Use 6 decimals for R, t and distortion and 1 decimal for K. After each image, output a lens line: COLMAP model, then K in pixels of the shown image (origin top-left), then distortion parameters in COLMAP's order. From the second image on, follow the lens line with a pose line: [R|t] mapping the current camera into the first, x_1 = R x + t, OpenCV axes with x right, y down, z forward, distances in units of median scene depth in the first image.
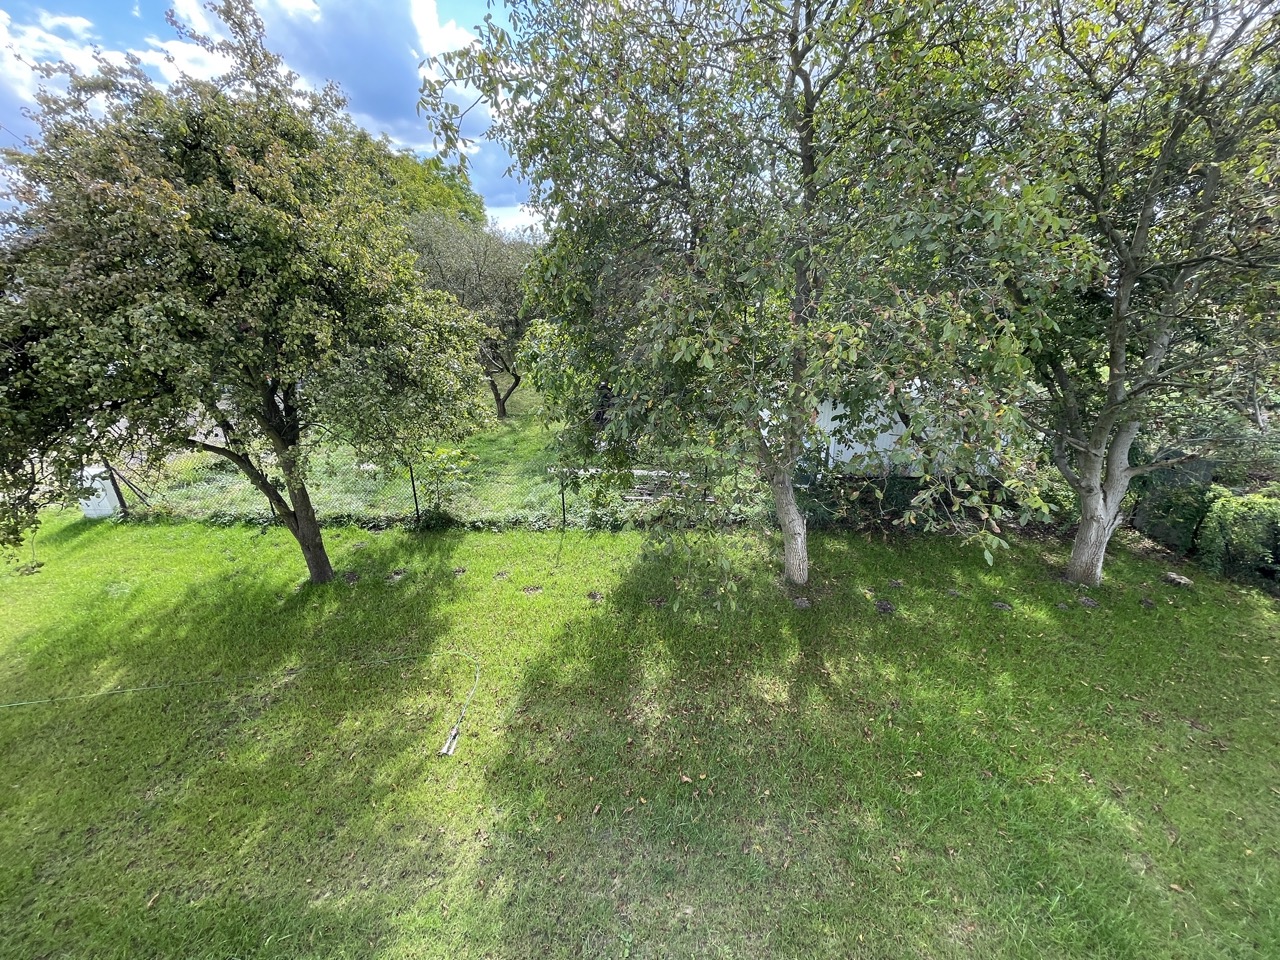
lens RADIAL K [[518.2, 0, 646.1], [0, 518.2, 475.1], [0, 0, 1]] dist [0.002889, 0.000261]
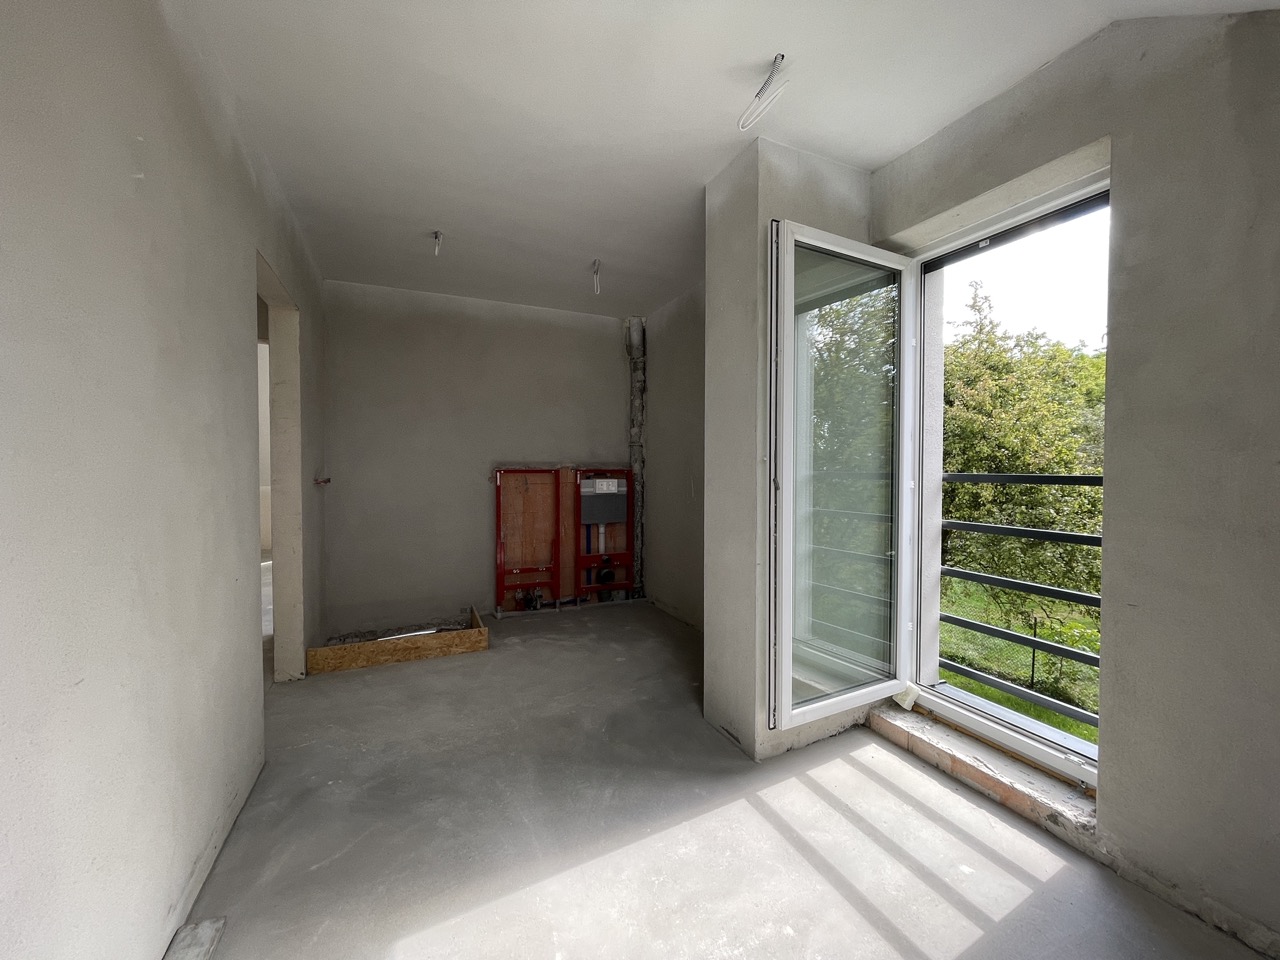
lens RADIAL K [[518.2, 0, 646.0], [0, 518.2, 478.4], [0, 0, 1]] dist [0.002889, 0.000261]
pose [[0.453079, 0.029386, -0.890986, 0.195678], [-0.333022, 0.932679, -0.138585, 0.182082], [0.826931, 0.359508, 0.432364, -0.359721]]
